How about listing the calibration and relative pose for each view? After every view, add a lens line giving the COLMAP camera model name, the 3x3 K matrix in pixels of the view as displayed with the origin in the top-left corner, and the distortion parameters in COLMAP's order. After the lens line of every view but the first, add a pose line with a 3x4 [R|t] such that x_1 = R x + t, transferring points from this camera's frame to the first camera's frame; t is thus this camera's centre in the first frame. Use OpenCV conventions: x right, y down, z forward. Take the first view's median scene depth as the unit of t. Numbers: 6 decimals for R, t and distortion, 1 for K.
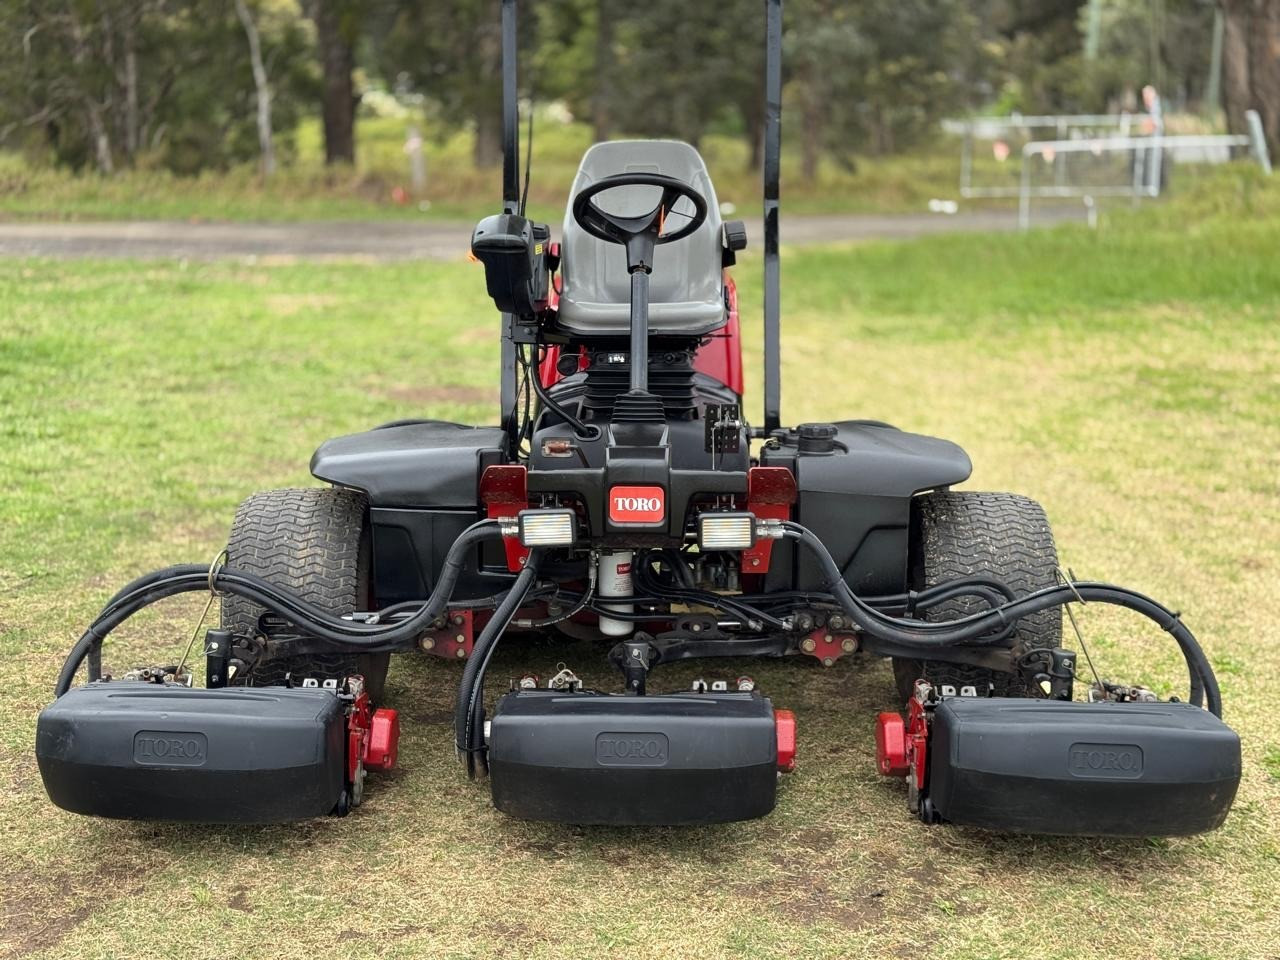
lens RADIAL K [[1796.4, 0, 636.6], [0, 1796.4, 488.6], [0, 0, 1]] dist [0.188620, -0.355885]
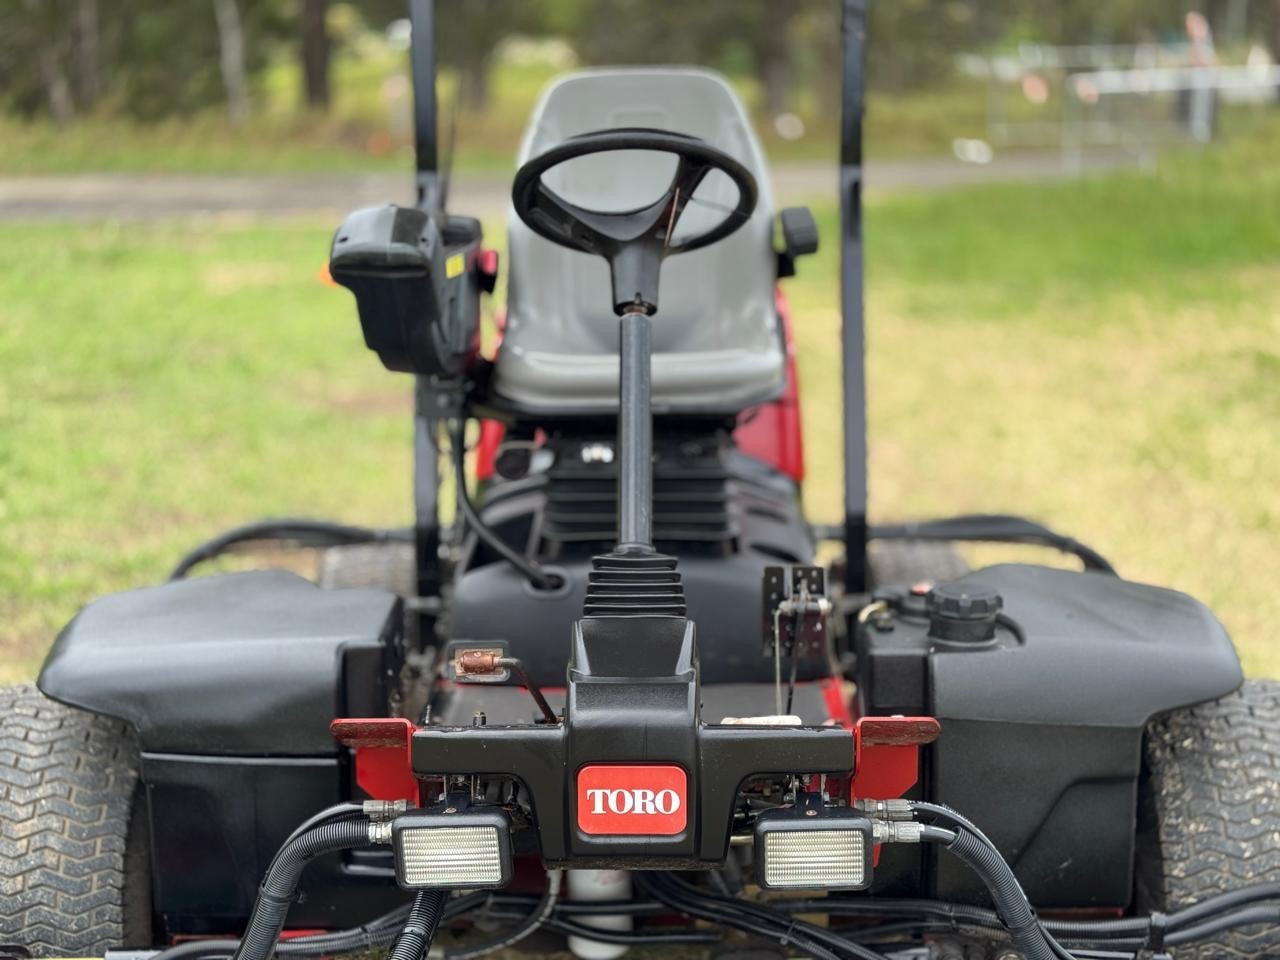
lens RADIAL K [[1796.4, 0, 636.6], [0, 1796.4, 488.6], [0, 0, 1]] dist [0.188620, -0.355885]
pose [[0.999952, -0.009344, -0.002934, 0.003050], [0.009428, 0.999509, 0.029895, -0.079101], [0.002653, -0.029921, 0.999549, 0.434223]]
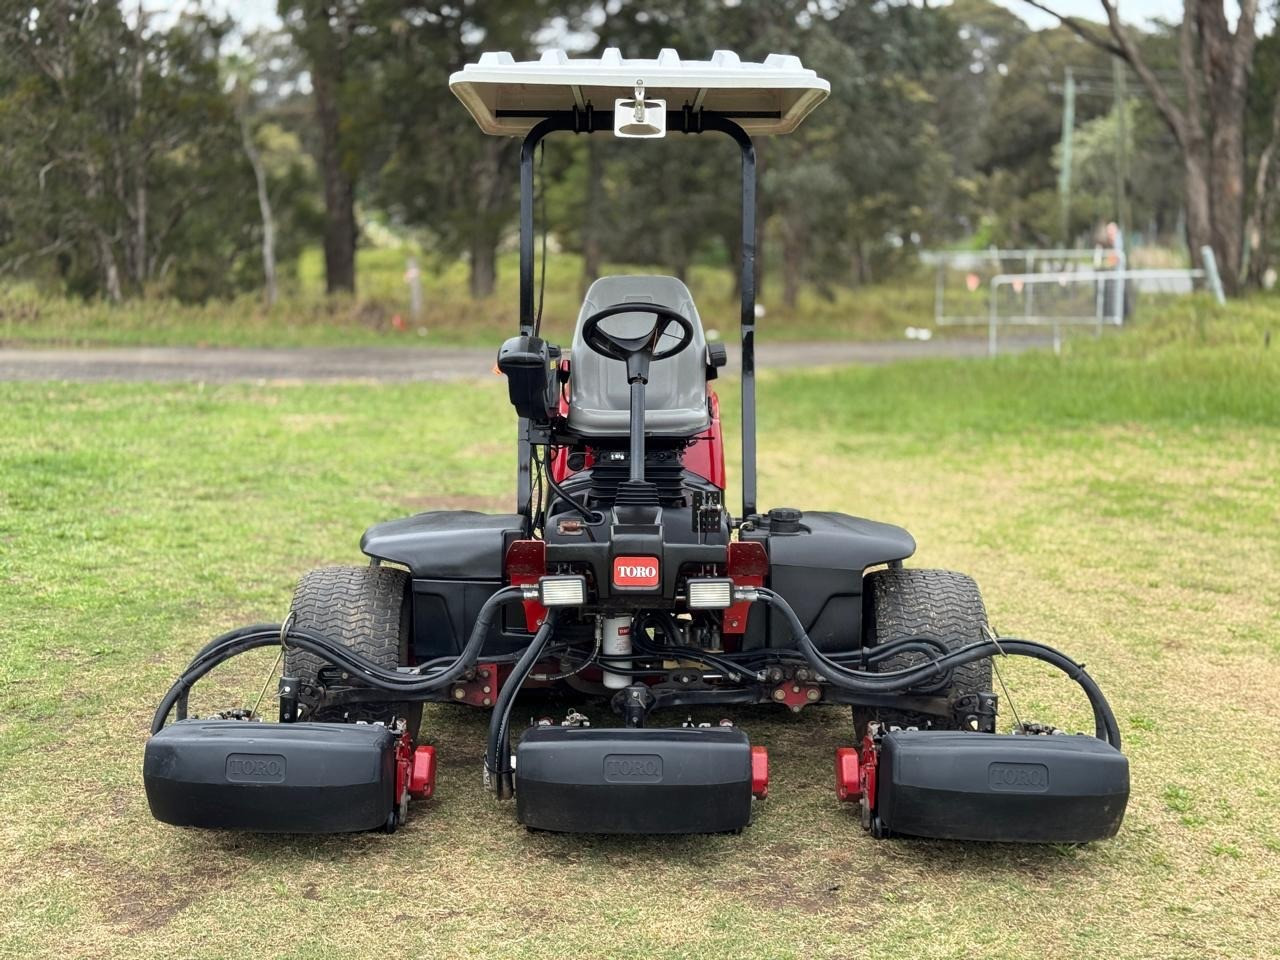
lens RADIAL K [[1796.4, 0, 636.6], [0, 1796.4, 488.6], [0, 0, 1]] dist [0.188620, -0.355885]
pose [[0.999971, 0.000985, 0.007588, -0.007652], [-0.000458, 0.997611, -0.069075, 0.031628], [-0.007638, 0.069069, 0.997583, -0.186633]]
